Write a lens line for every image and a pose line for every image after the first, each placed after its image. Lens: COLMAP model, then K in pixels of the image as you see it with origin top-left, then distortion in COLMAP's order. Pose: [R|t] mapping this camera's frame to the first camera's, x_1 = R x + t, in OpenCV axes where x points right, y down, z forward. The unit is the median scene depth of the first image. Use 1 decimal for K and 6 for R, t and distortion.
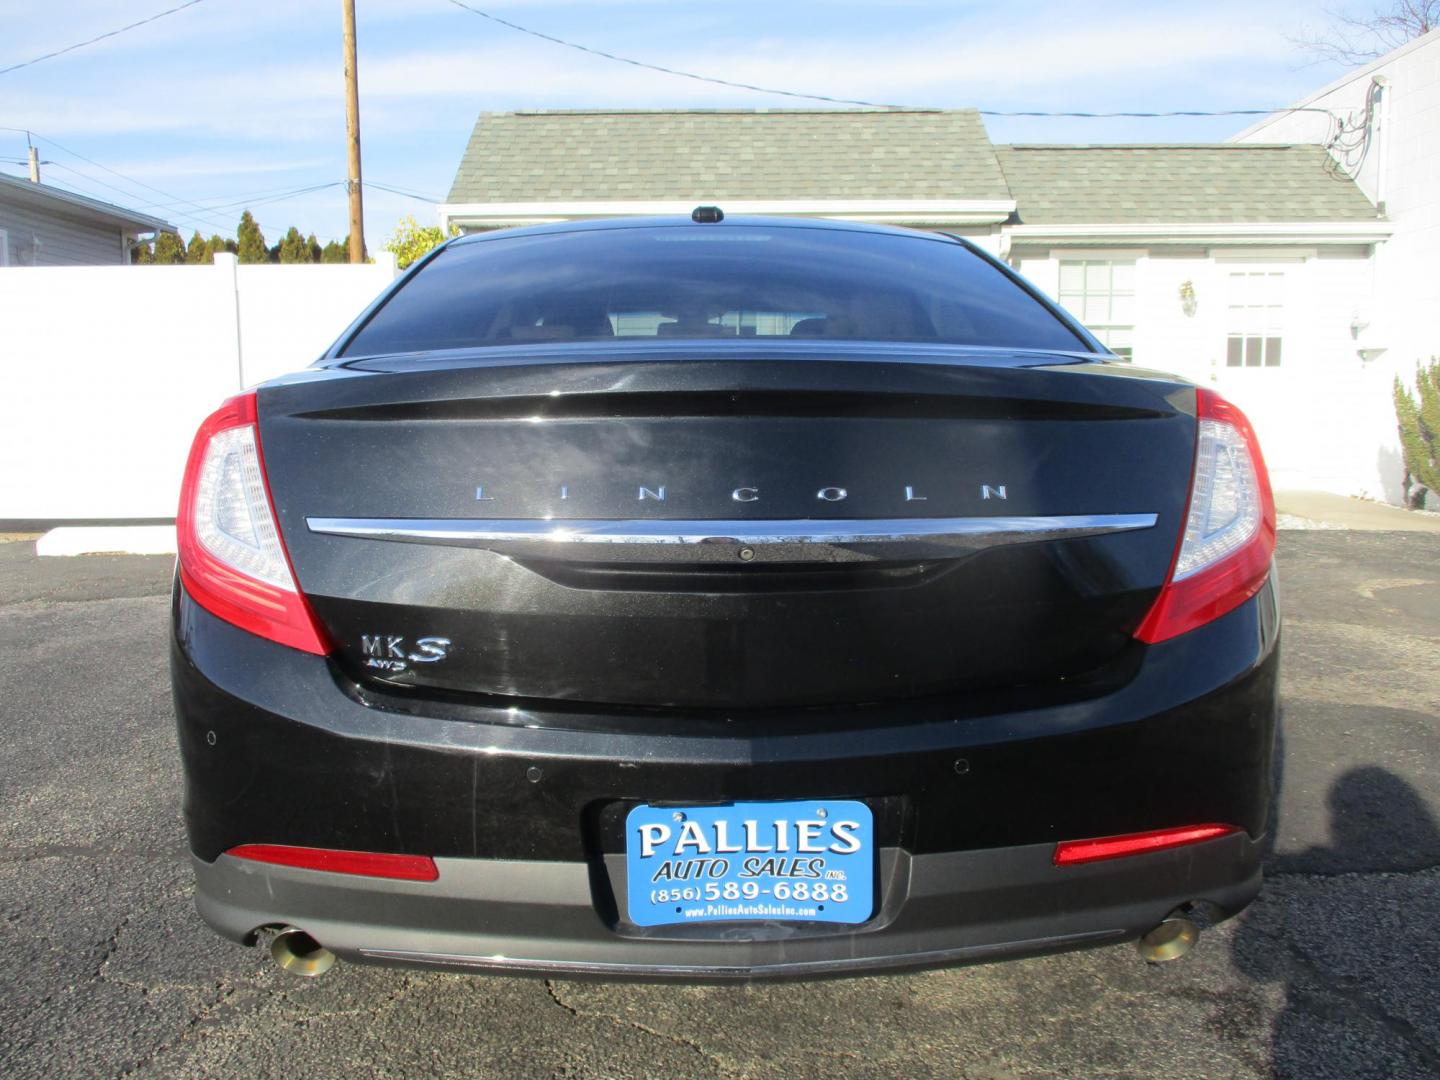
lens RADIAL K [[1209.8, 0, 712.7], [0, 1209.8, 541.5], [0, 0, 1]] dist [-0.020080, -0.003170]
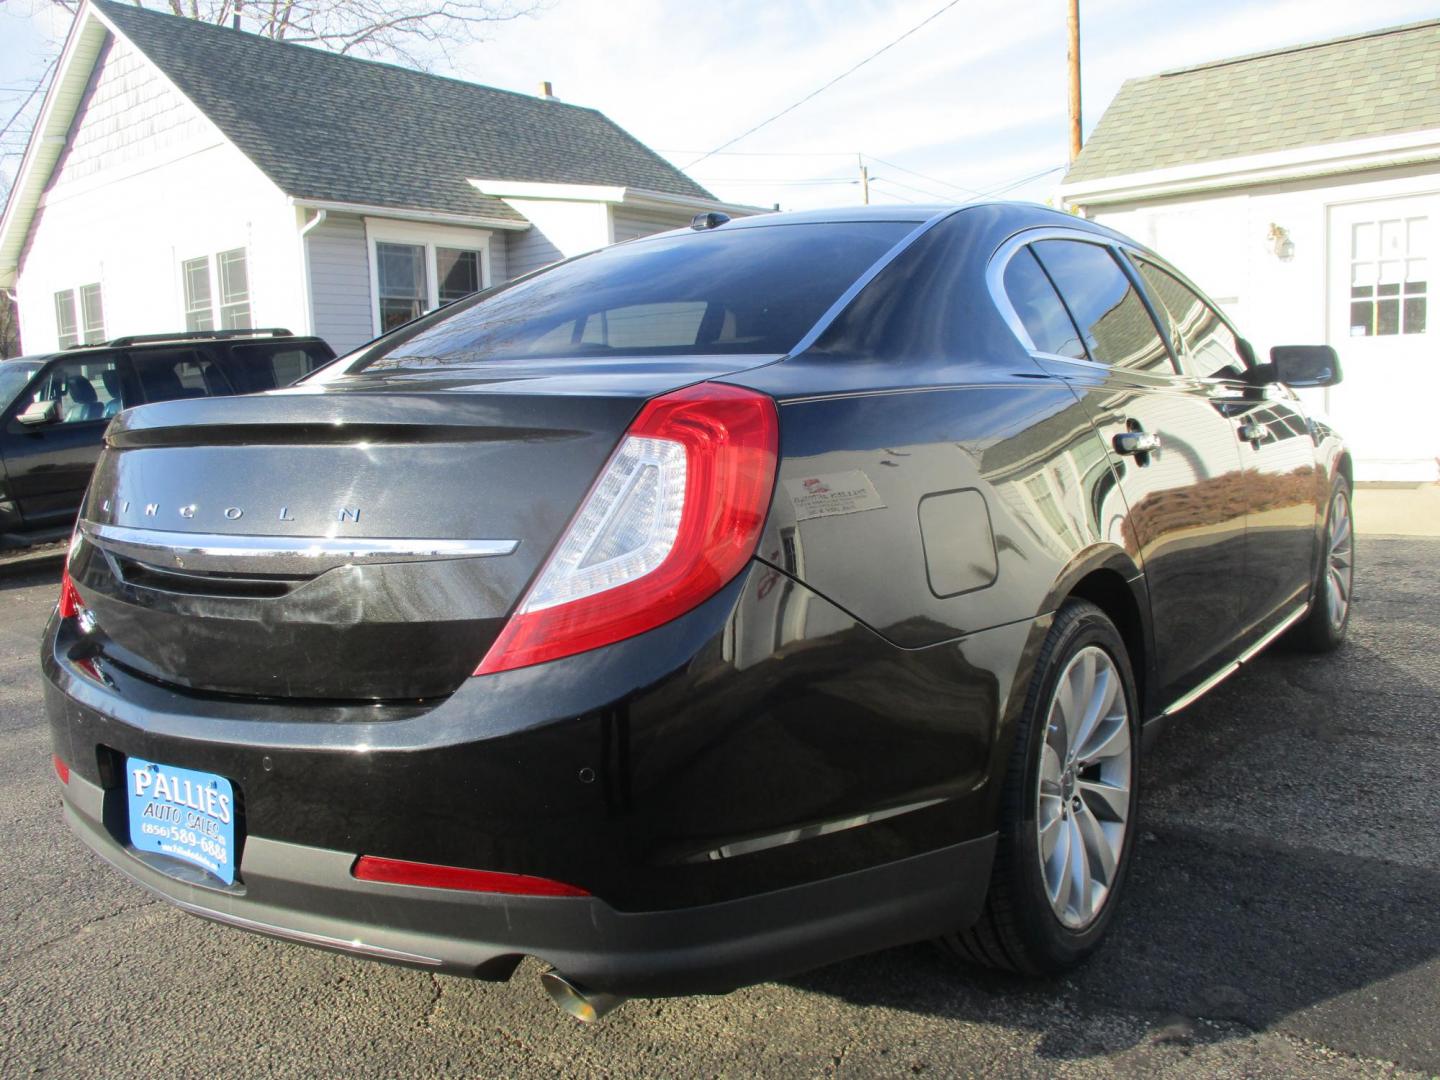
lens RADIAL K [[1209.8, 0, 712.7], [0, 1209.8, 541.5], [0, 0, 1]] dist [-0.020080, -0.003170]
pose [[0.790497, 0.040354, -0.611135, 0.306740], [-0.030308, 0.999182, 0.026774, -0.015009], [0.611716, -0.002642, 0.791073, 0.095840]]
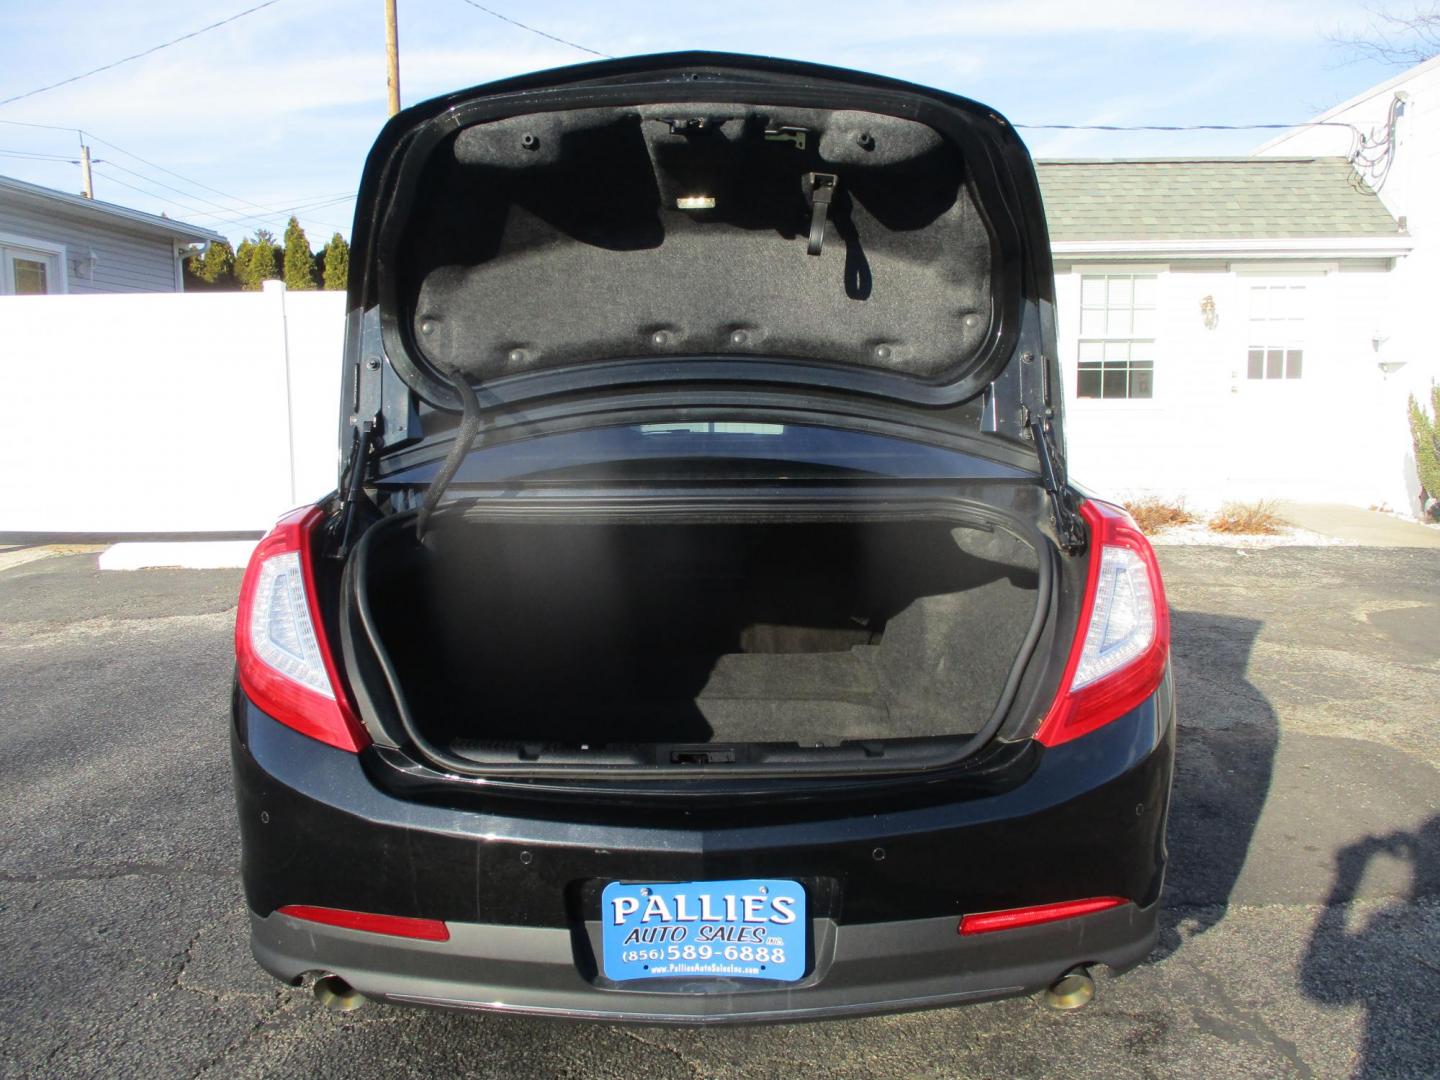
lens RADIAL K [[1209.8, 0, 712.7], [0, 1209.8, 541.5], [0, 0, 1]] dist [-0.020080, -0.003170]
pose [[0.999439, 0.002613, -0.033391, 0.020459], [-0.002298, 0.999953, 0.009460, -0.033286], [0.033414, -0.009378, 0.999398, -0.061610]]
